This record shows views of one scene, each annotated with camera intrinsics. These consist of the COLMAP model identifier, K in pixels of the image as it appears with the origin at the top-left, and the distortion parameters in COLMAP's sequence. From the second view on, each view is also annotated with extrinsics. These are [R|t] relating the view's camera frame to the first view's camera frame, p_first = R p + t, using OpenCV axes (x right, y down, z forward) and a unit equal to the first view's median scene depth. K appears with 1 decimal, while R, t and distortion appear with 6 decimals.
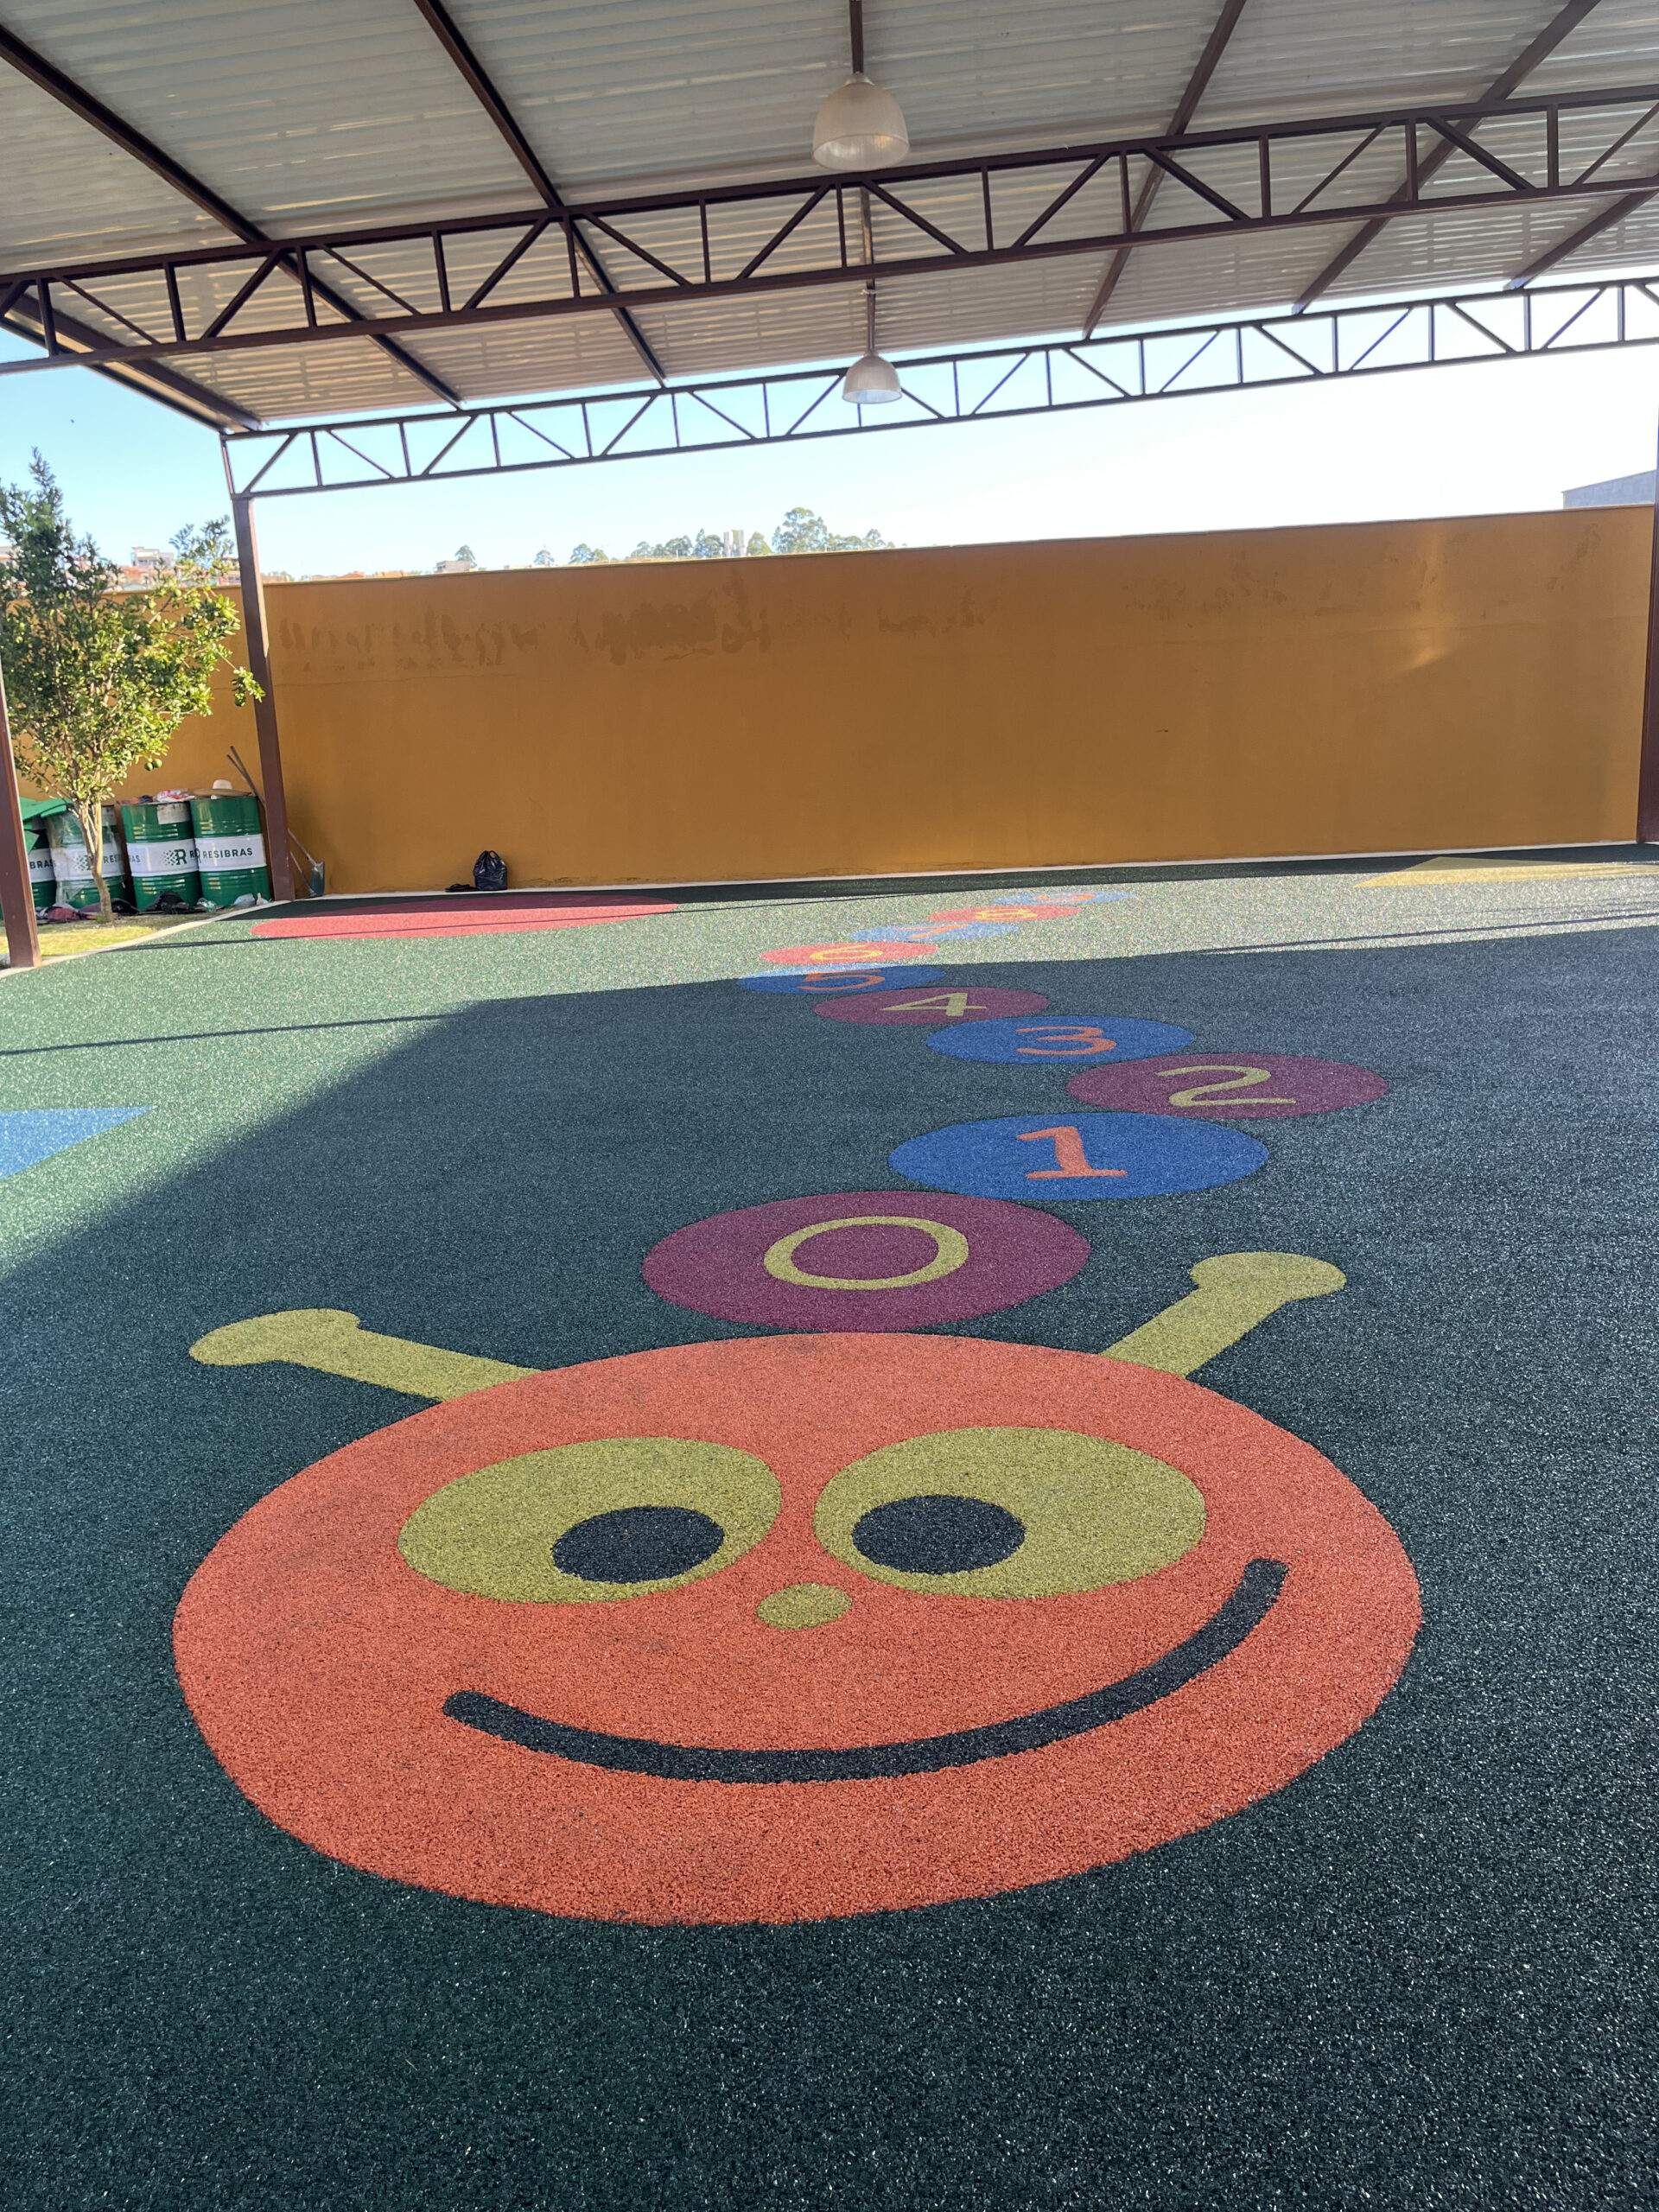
lens RADIAL K [[1669.1, 0, 797.5], [0, 1669.1, 1104.4], [0, 0, 1]] dist [0.058264, -0.074520]
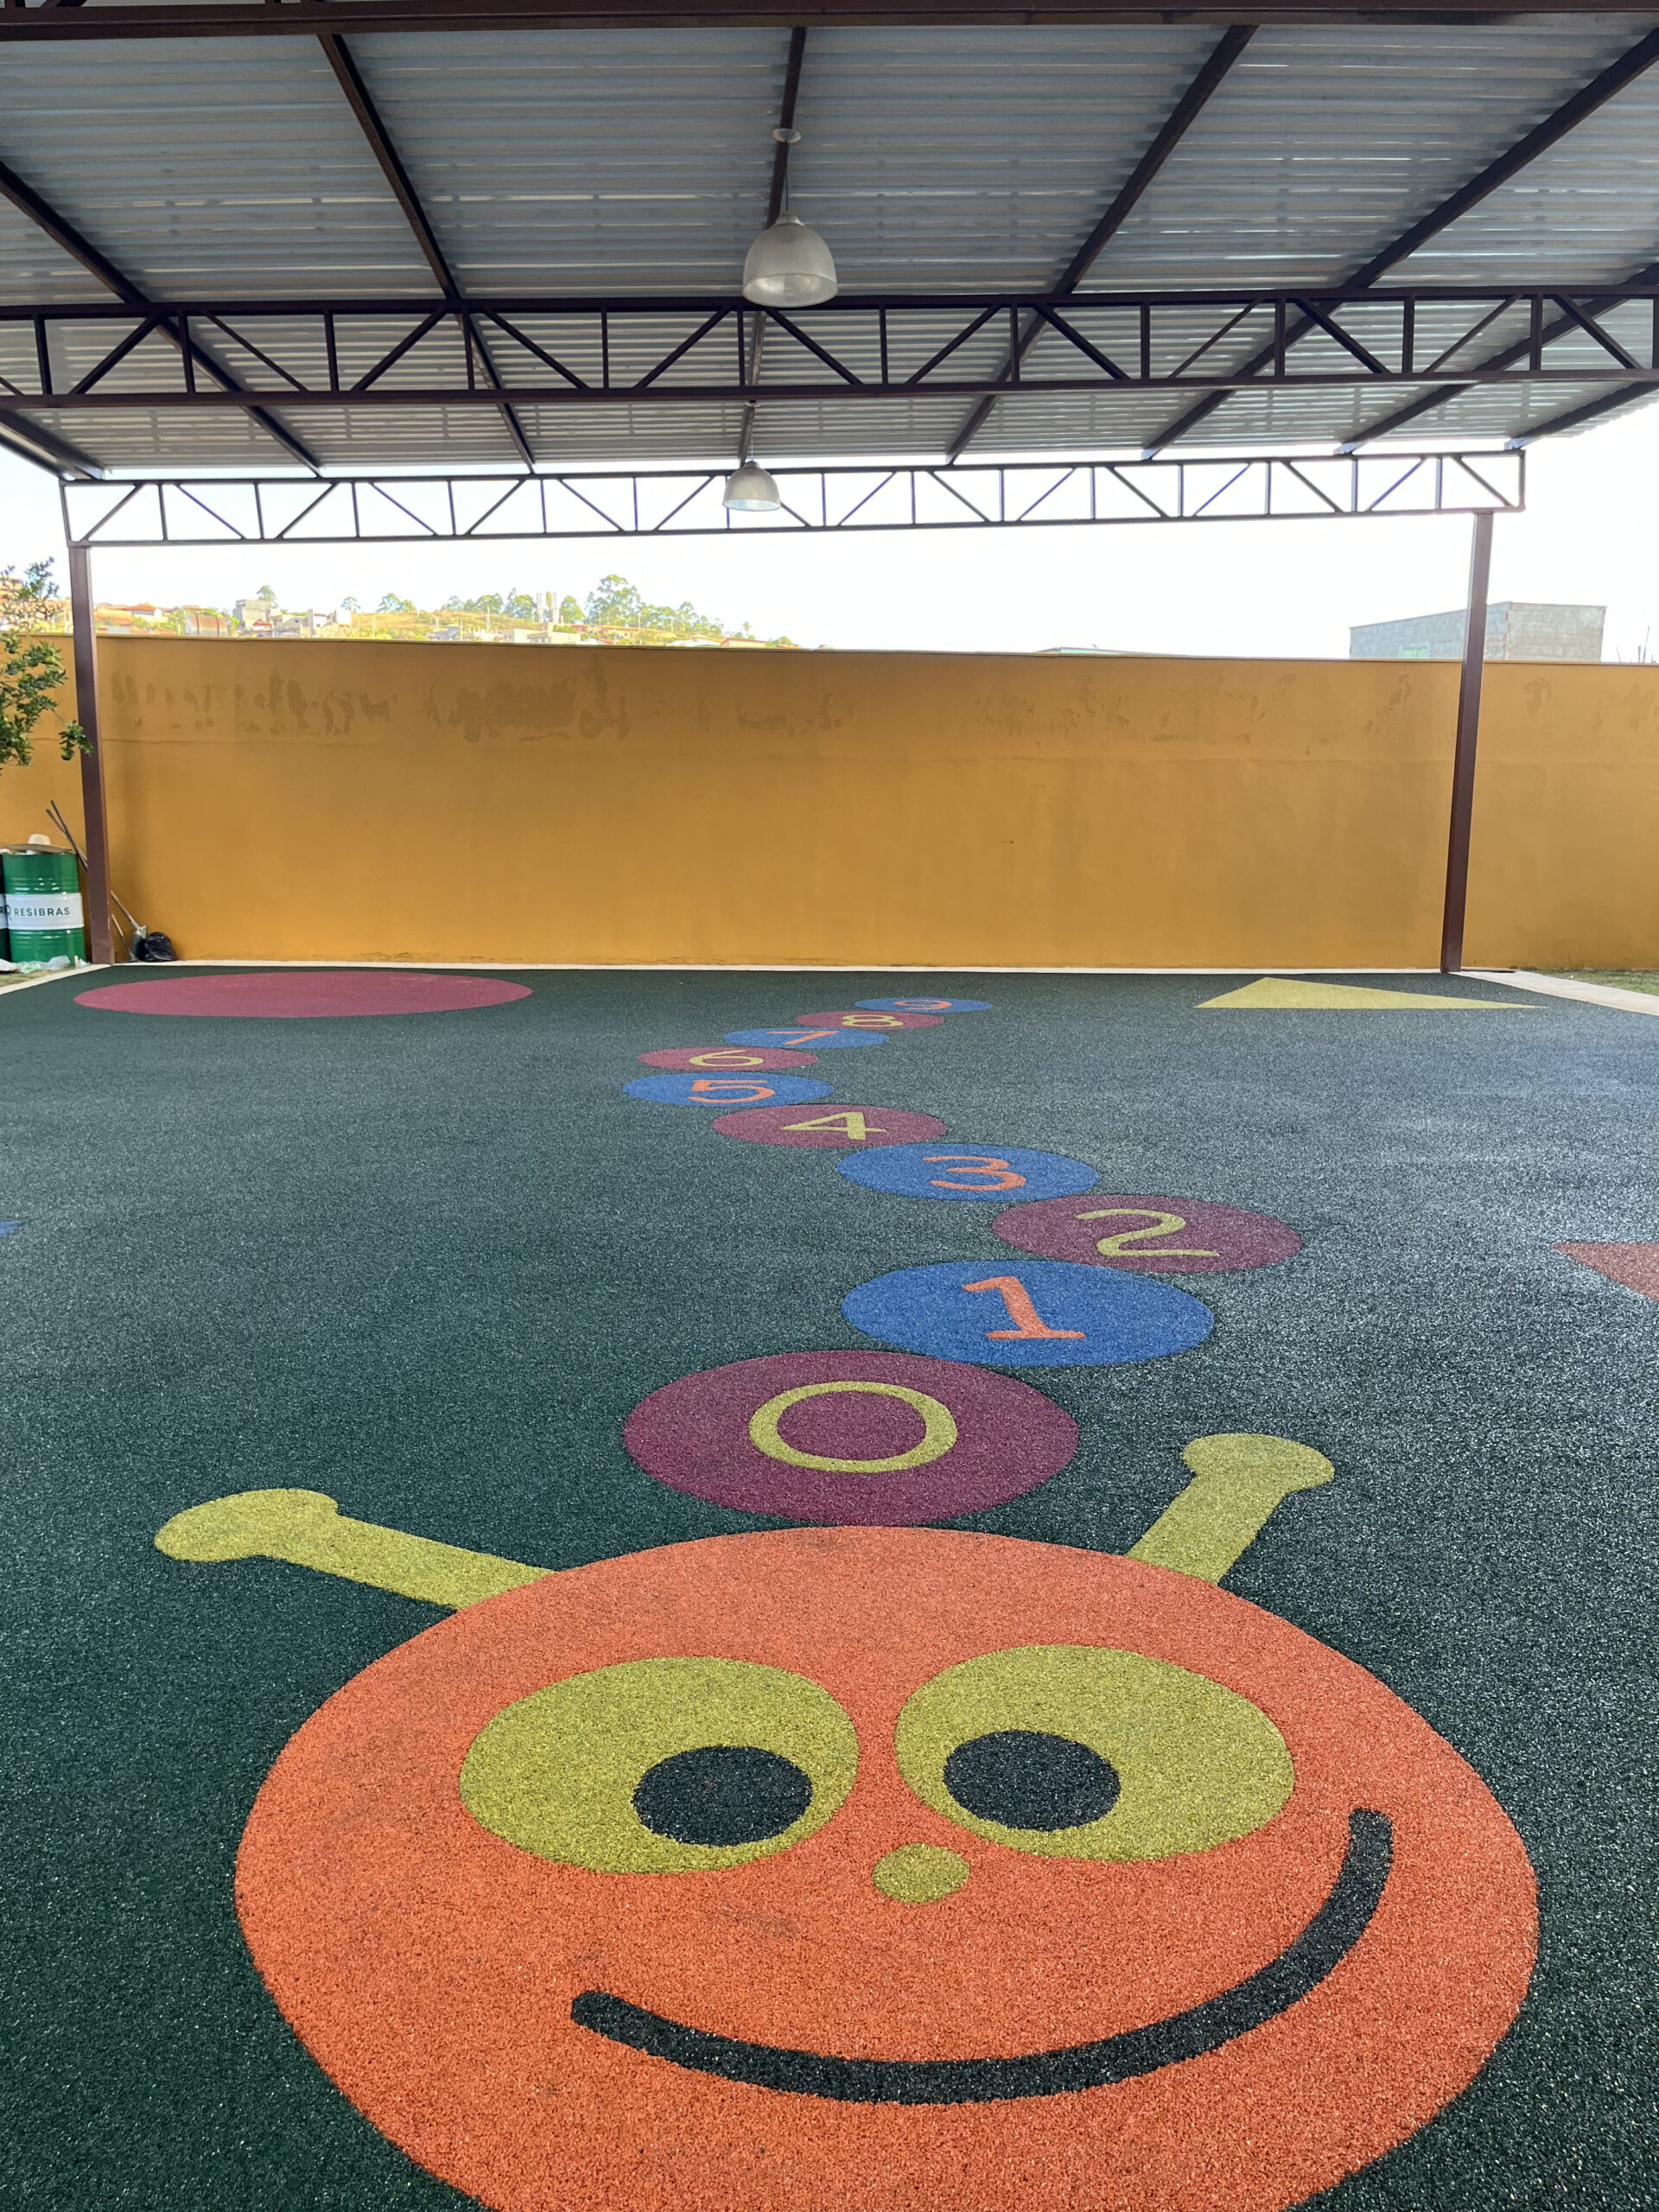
lens RADIAL K [[1669.1, 0, 826.5], [0, 1669.1, 1098.3], [0, 0, 1]] dist [0.058264, -0.074520]
pose [[0.990081, 0.036000, 0.135806, -0.067808], [-0.029942, 0.998474, -0.046394, -0.034151], [-0.137269, 0.041867, 0.989649, 0.010442]]
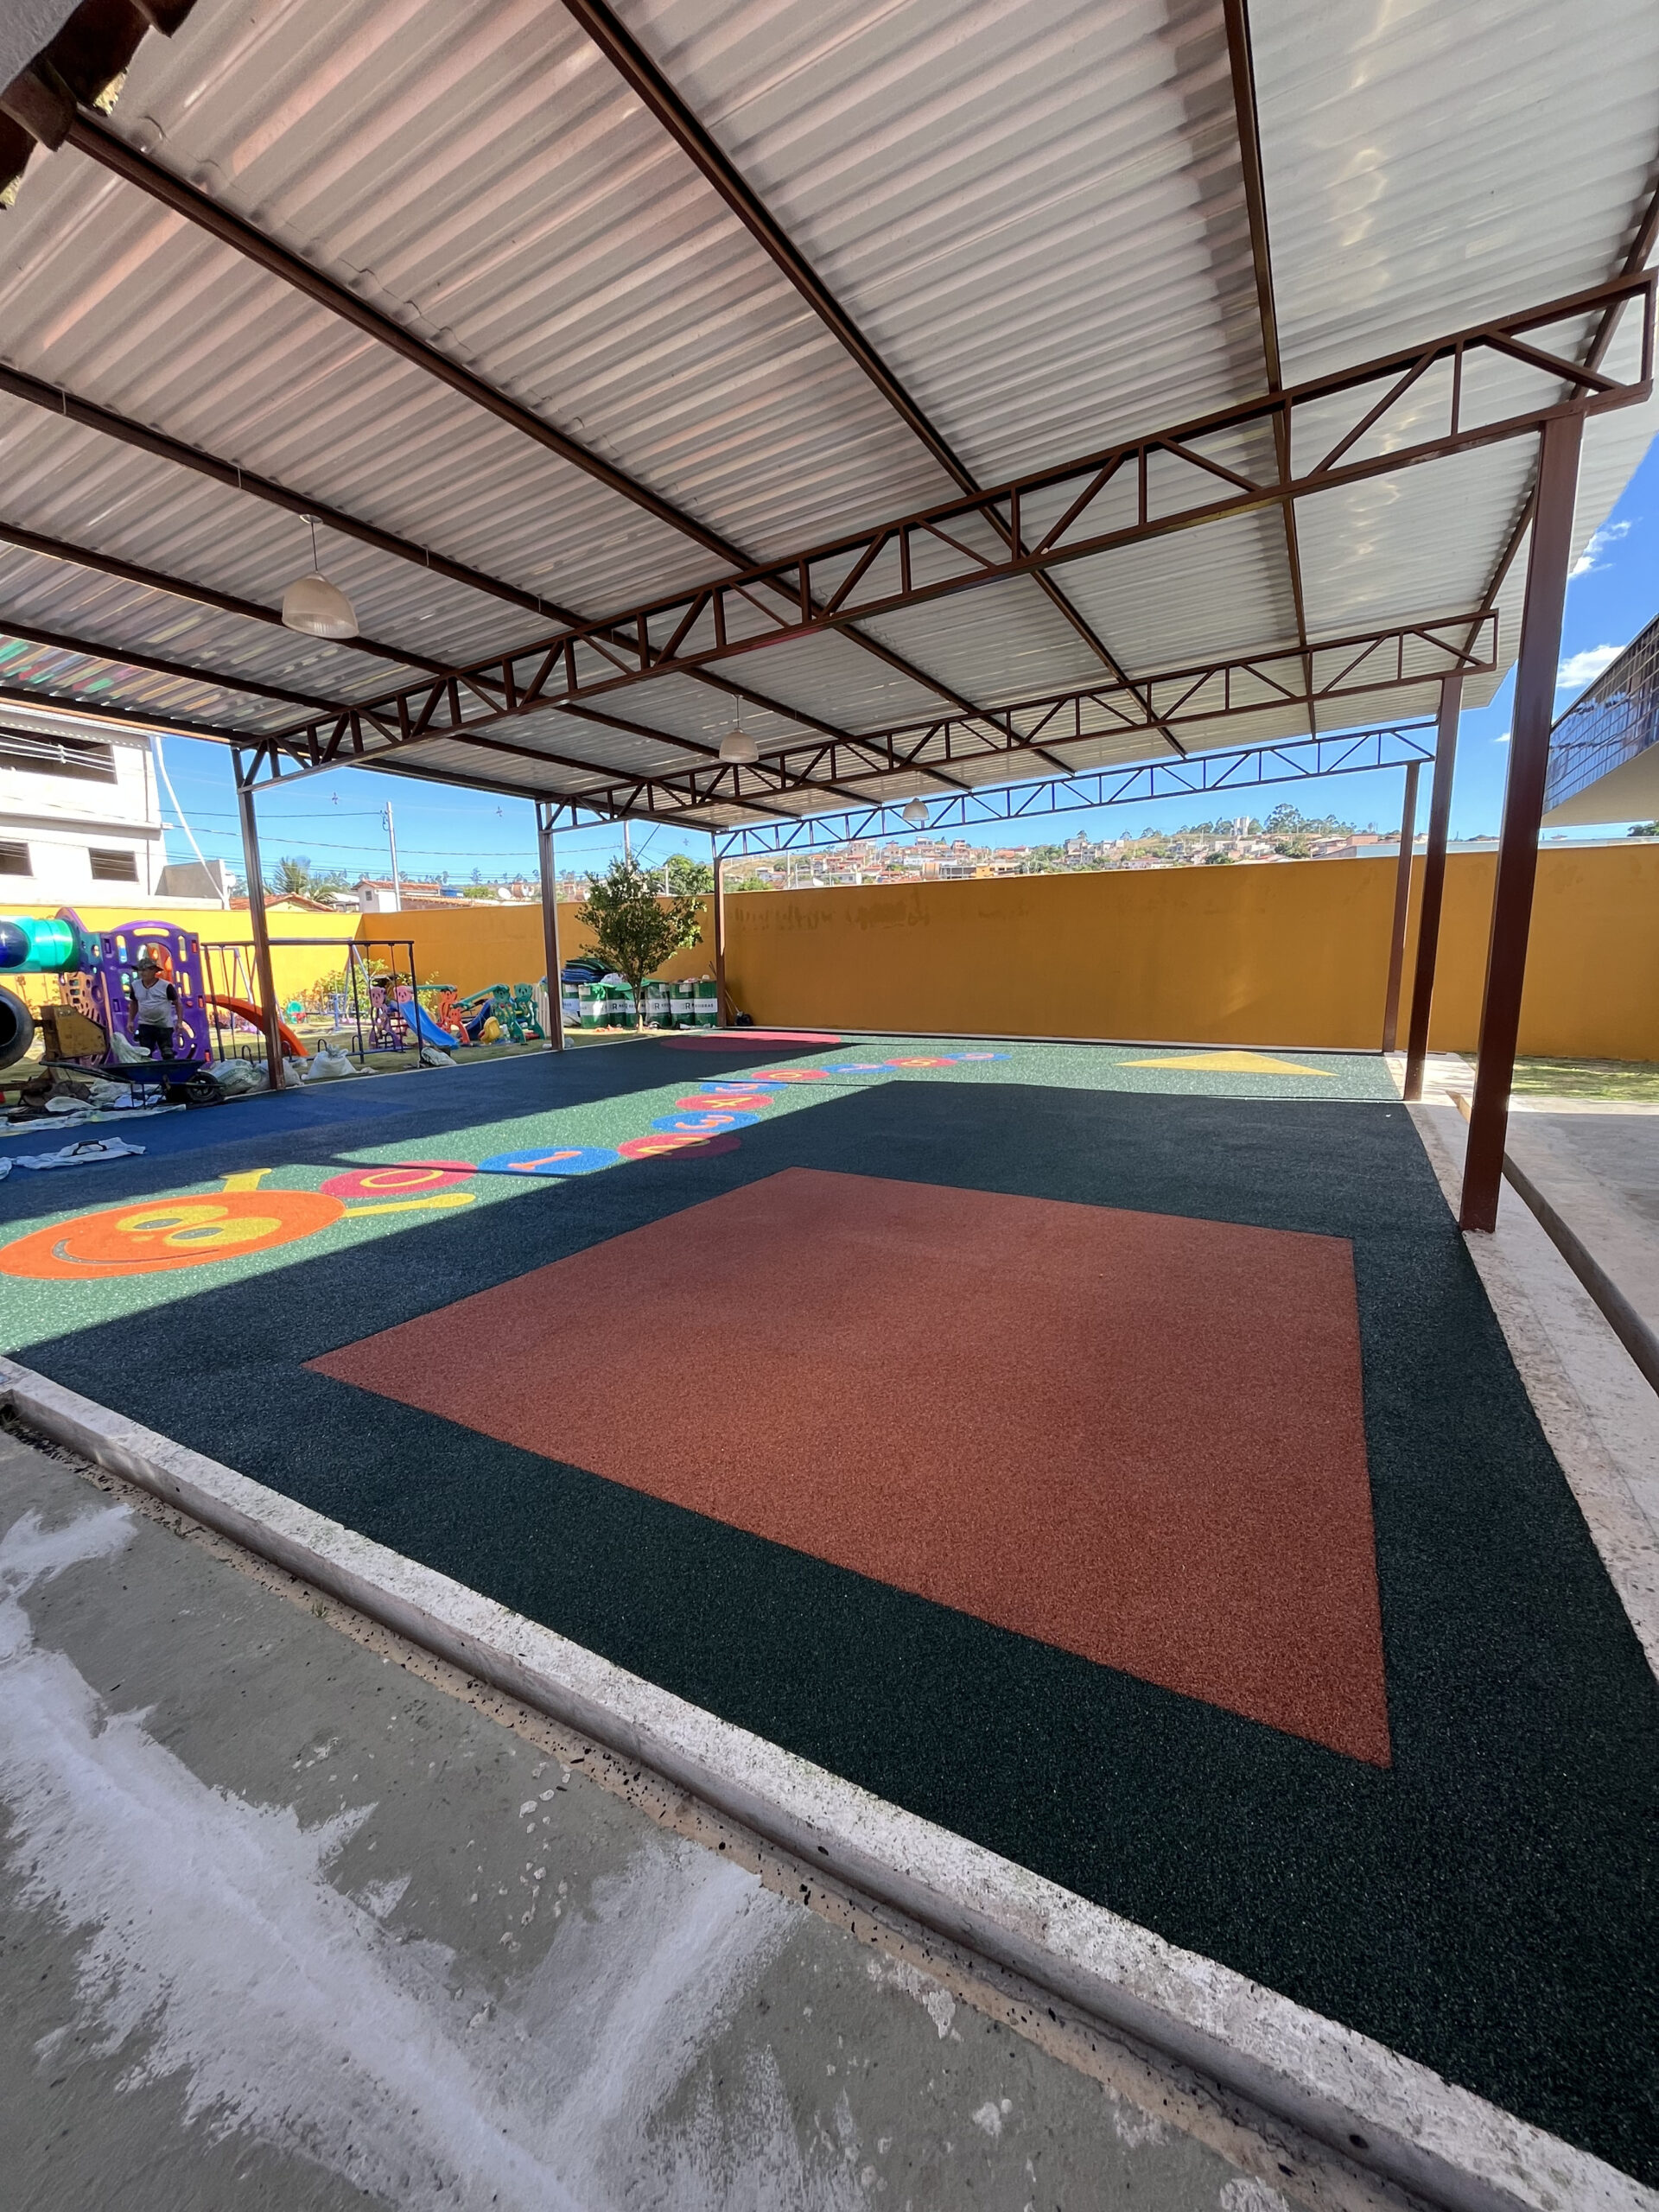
lens RADIAL K [[888.1, 0, 825.4], [0, 888.1, 1094.1], [0, 0, 1]] dist [-0.001846, -0.000026]
pose [[0.894661, 0.101866, -0.434978, 0.945430], [-0.116495, 0.993166, -0.007020, -0.093878], [0.431290, 0.056953, 0.900414, -0.117684]]
